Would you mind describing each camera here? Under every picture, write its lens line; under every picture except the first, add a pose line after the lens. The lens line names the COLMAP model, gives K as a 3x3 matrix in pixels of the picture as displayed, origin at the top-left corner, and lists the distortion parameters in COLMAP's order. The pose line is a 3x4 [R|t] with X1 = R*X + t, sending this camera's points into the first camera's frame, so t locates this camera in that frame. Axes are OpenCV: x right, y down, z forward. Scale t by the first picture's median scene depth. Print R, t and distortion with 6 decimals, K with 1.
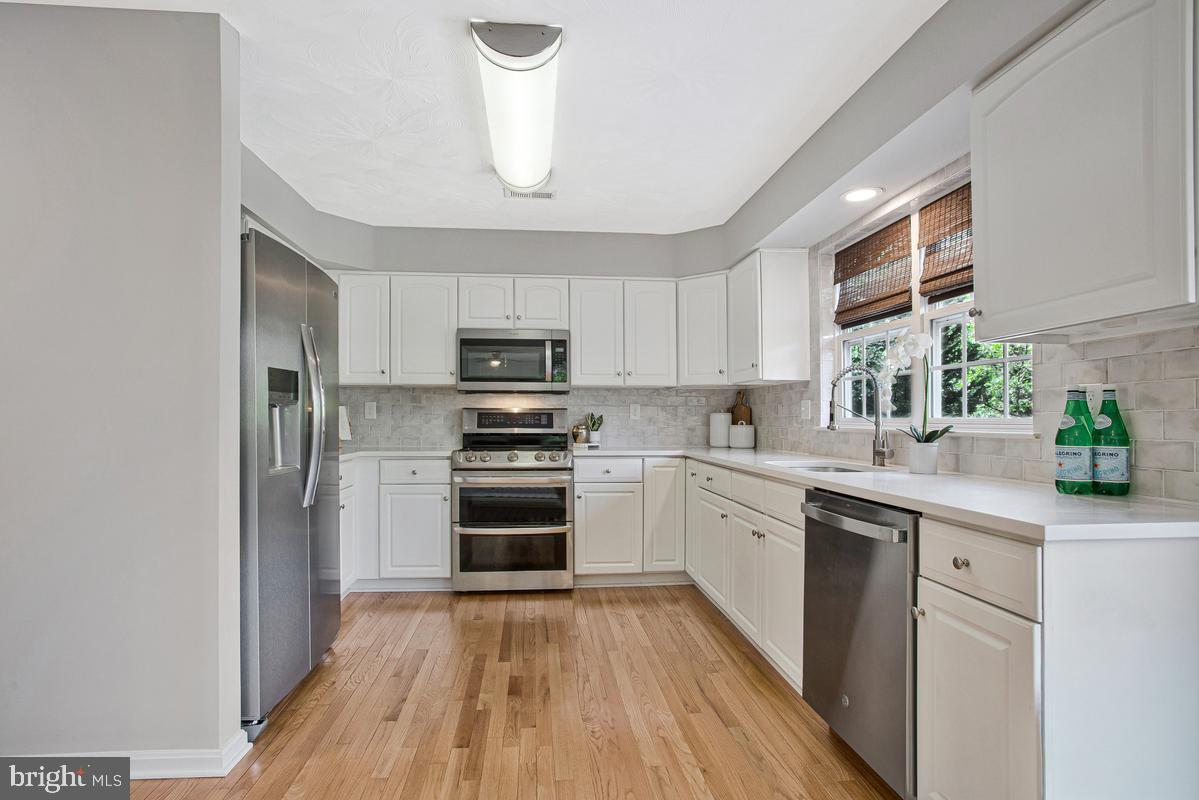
lens RADIAL K [[597.7, 0, 589.3], [0, 597.7, 407.0], [0, 0, 1]] dist [-0.079884, 0.037003]
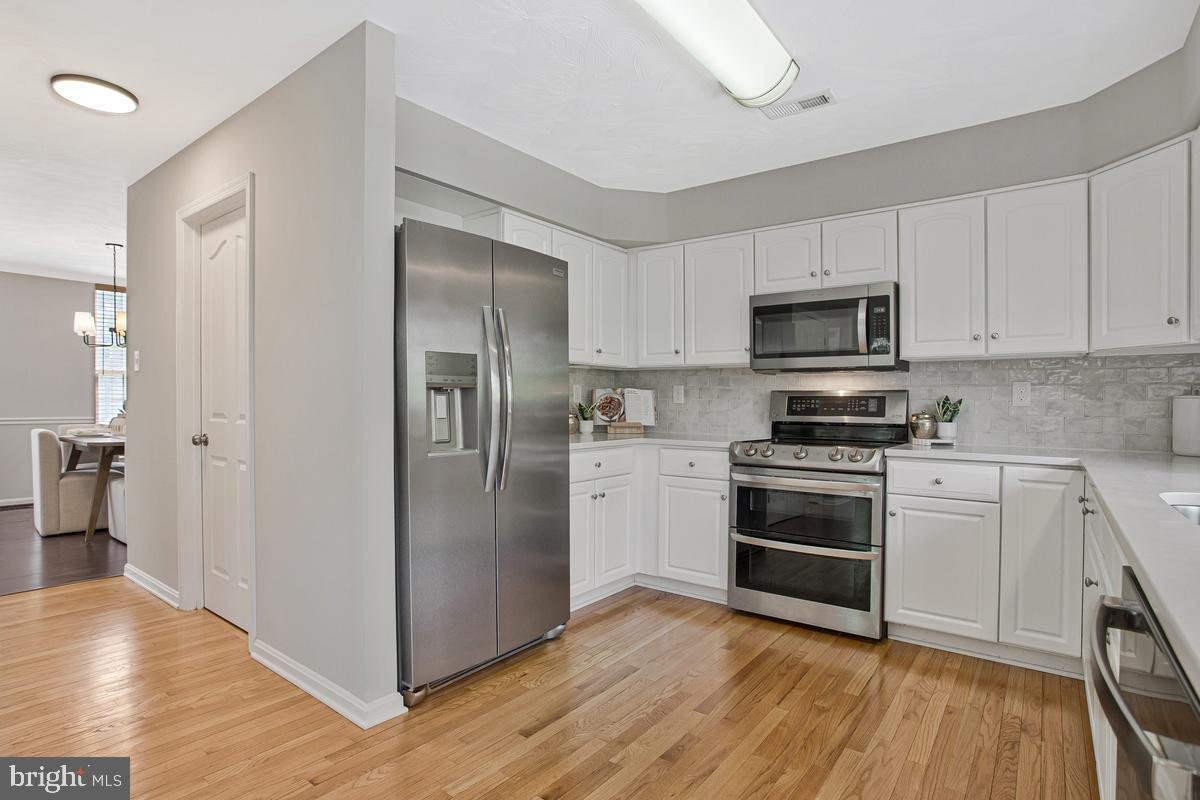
lens RADIAL K [[611.4, 0, 587.7], [0, 611.4, 410.1], [0, 0, 1]] dist [-0.080637, 0.039242]
pose [[0.722470, 0.011080, -0.691314, 0.211825], [0.008665, 0.999648, 0.025078, 0.005694], [0.691348, -0.024108, 0.722119, 0.234438]]
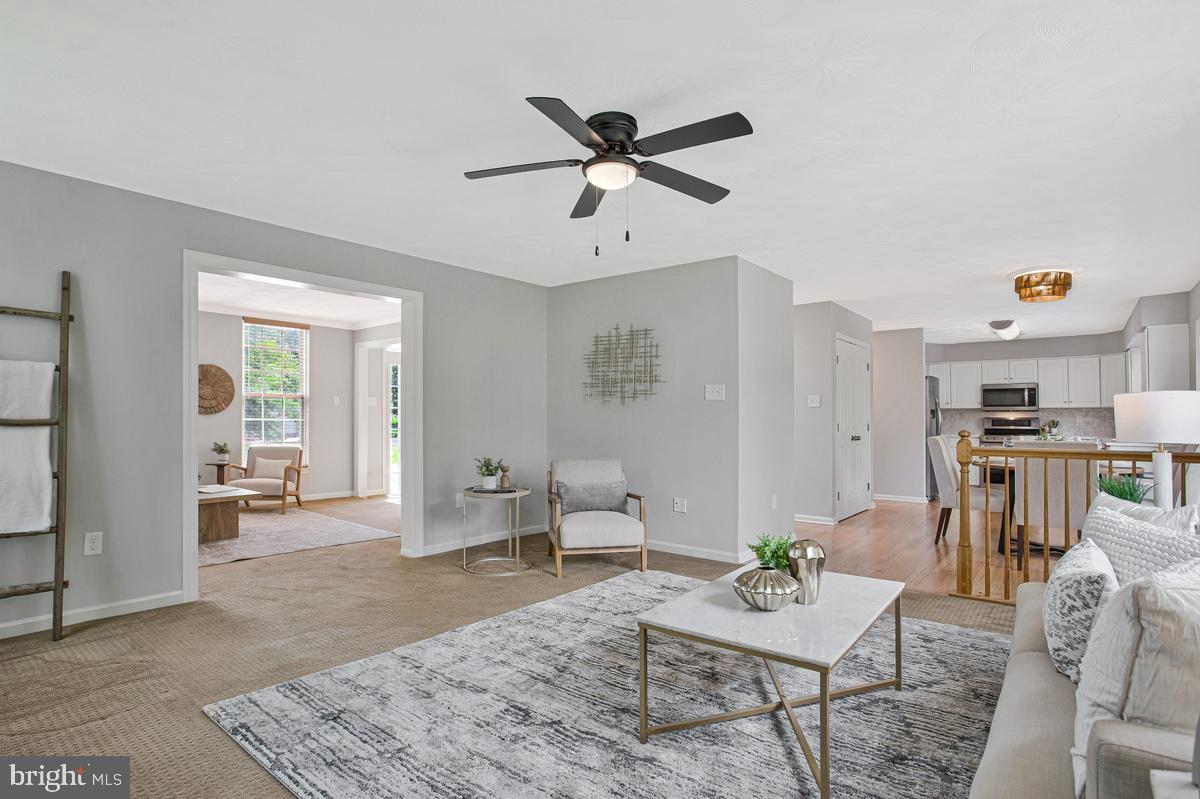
lens RADIAL K [[611.4, 0, 587.7], [0, 611.4, 409.6], [0, 0, 1]] dist [-0.080637, 0.039242]
pose [[0.704768, -0.008894, -0.709382, 0.375542], [0.007276, 0.999959, -0.005308, -0.030714], [0.709401, -0.001421, 0.704804, -1.906145]]
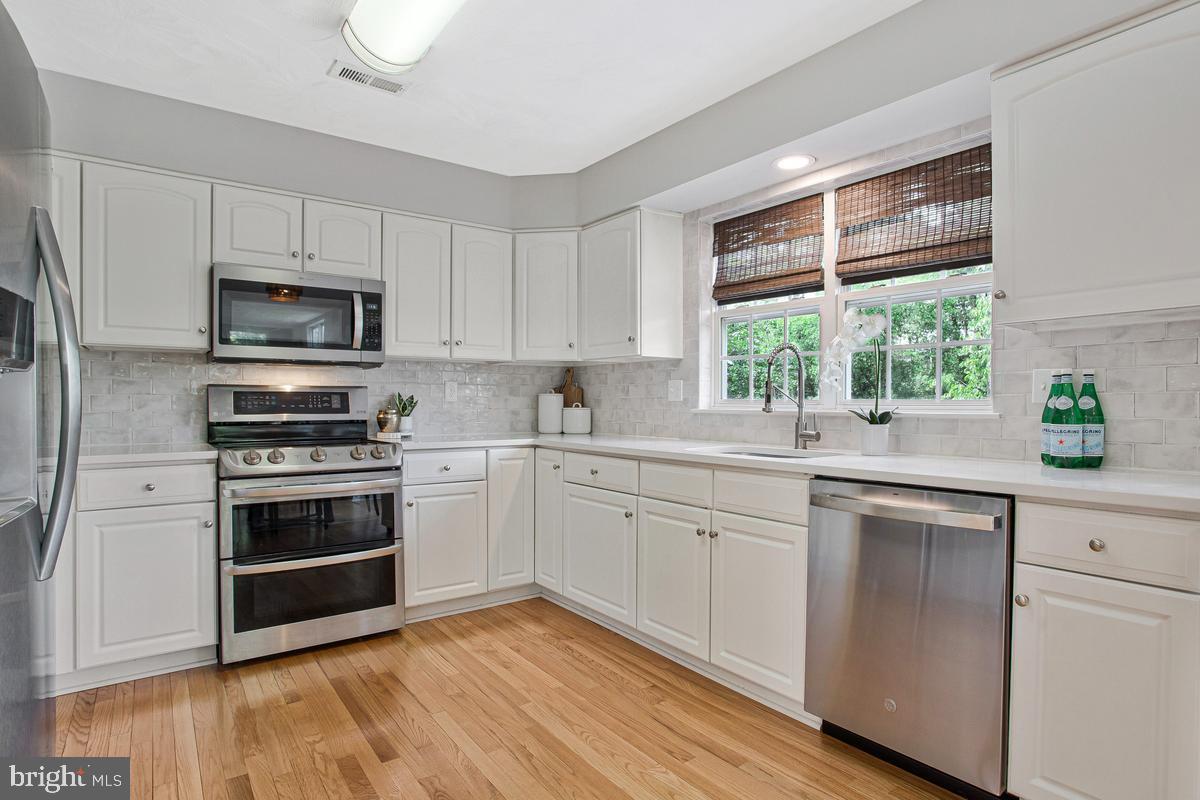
lens RADIAL K [[636.7, 0, 613.6], [0, 636.7, 404.0], [0, 0, 1]] dist [-0.045510, 0.001446]
pose [[0.850217, -0.003143, 0.526423, -0.217407], [-0.009632, 0.999722, 0.021524, 0.004789], [-0.526344, -0.023371, 0.849950, 0.190558]]
